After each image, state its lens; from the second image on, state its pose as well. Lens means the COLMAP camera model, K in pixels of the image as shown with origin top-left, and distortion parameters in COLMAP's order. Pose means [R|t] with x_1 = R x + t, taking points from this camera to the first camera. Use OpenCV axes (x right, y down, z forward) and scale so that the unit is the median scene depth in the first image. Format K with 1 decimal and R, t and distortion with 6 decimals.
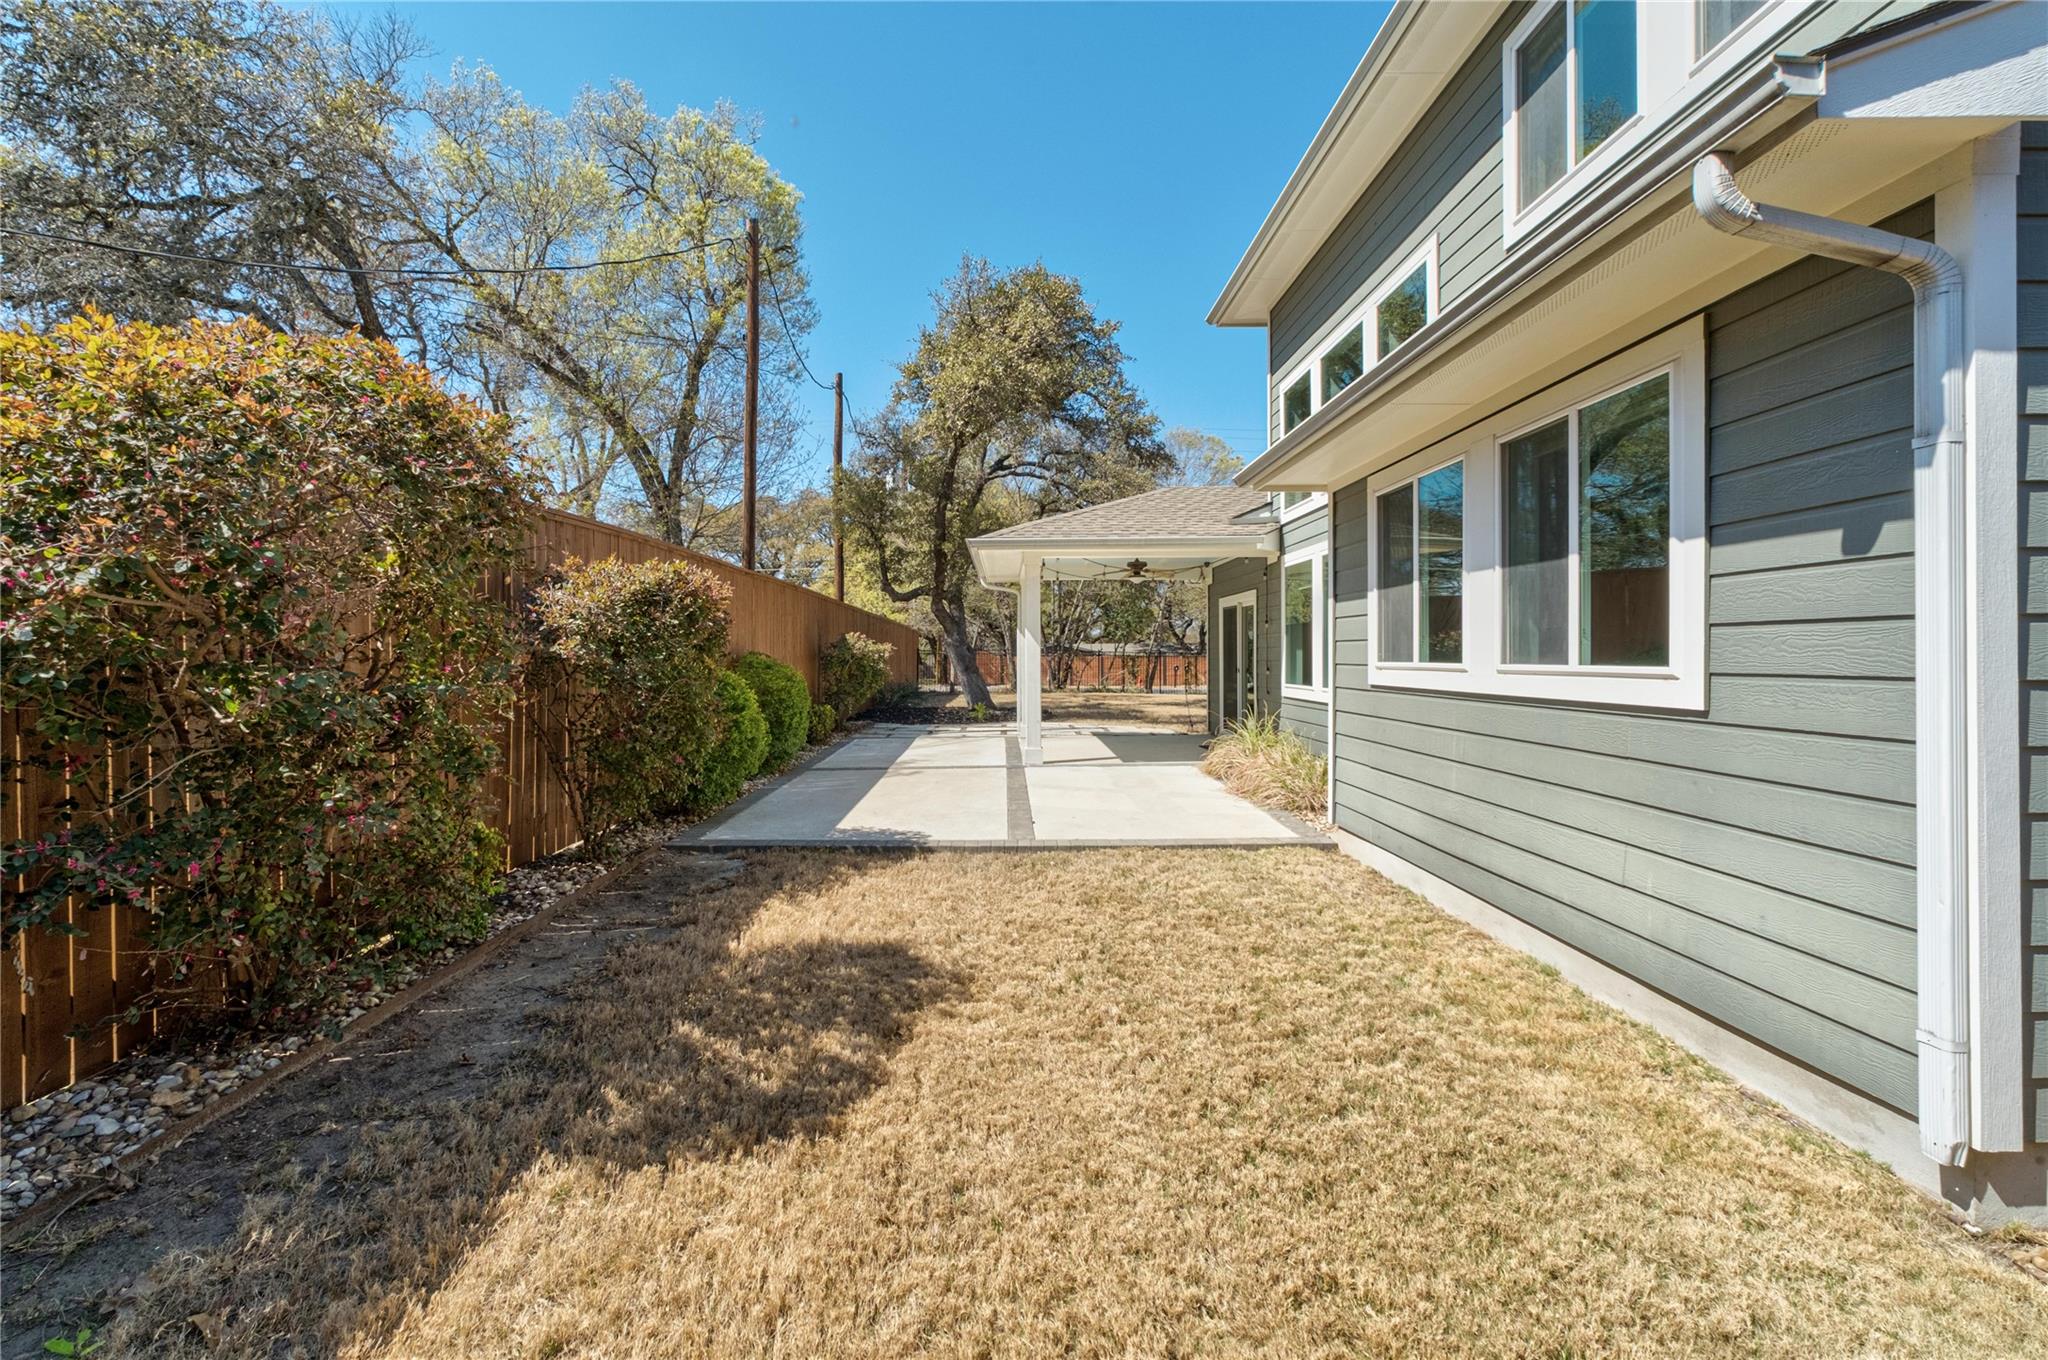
lens RADIAL K [[864.0, 0, 1028.3], [0, 864.0, 638.3], [0, 0, 1]] dist [-0.002990, -0.000389]
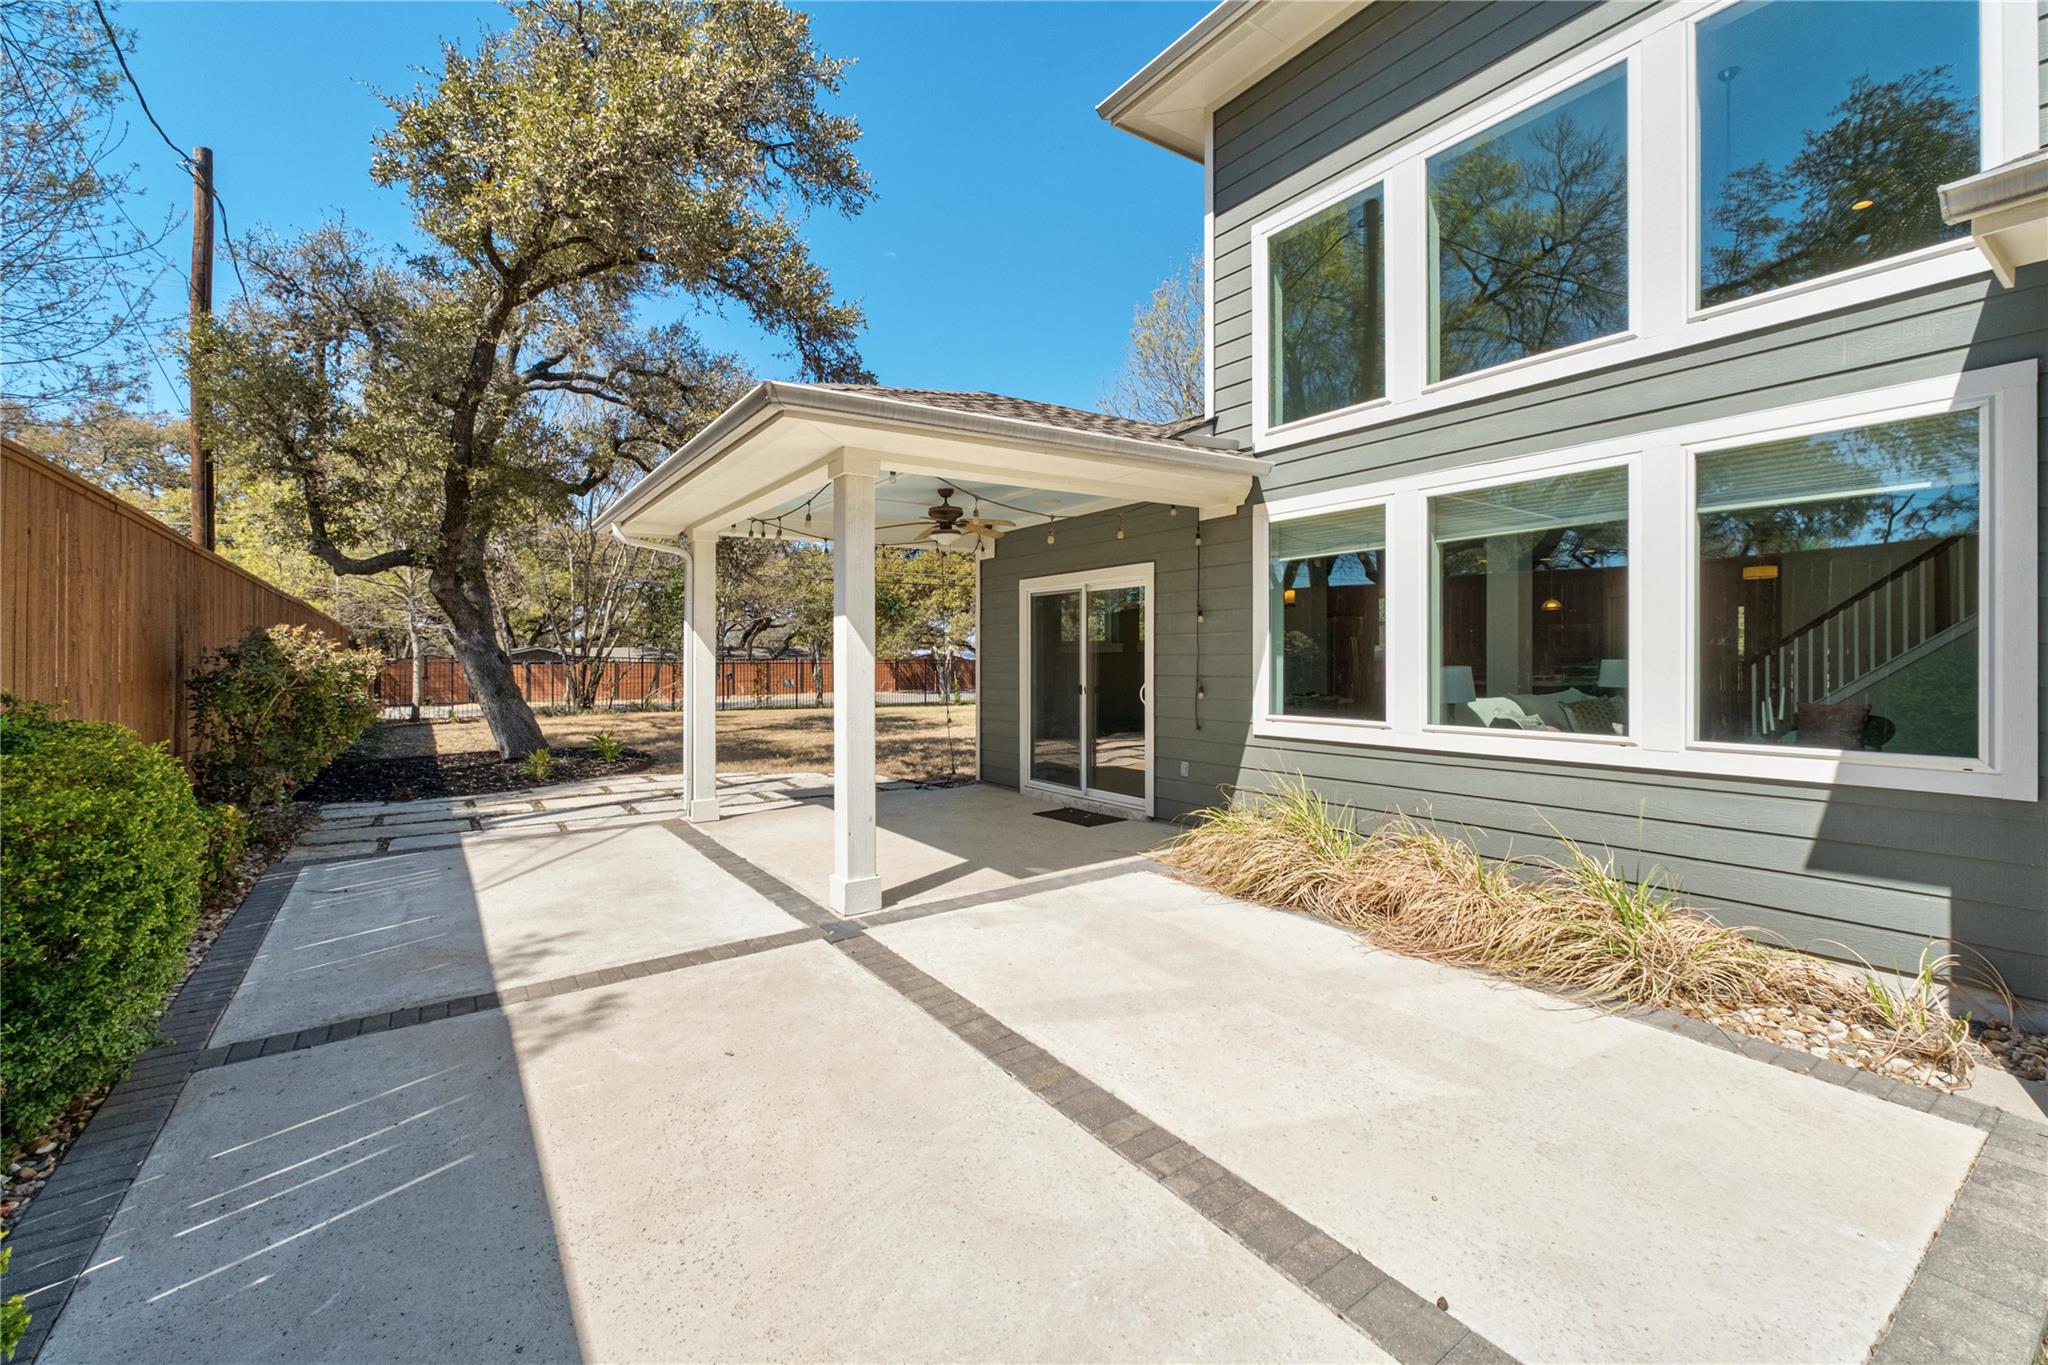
lens RADIAL K [[864.0, 0, 1028.3], [0, 864.0, 640.8], [0, 0, 1]] dist [-0.002990, -0.000389]
pose [[0.835513, 0.003524, 0.549459, -0.090629], [-0.001466, 0.999990, -0.004184, 0.002083], [-0.549468, 0.002690, 0.835510, 0.291923]]
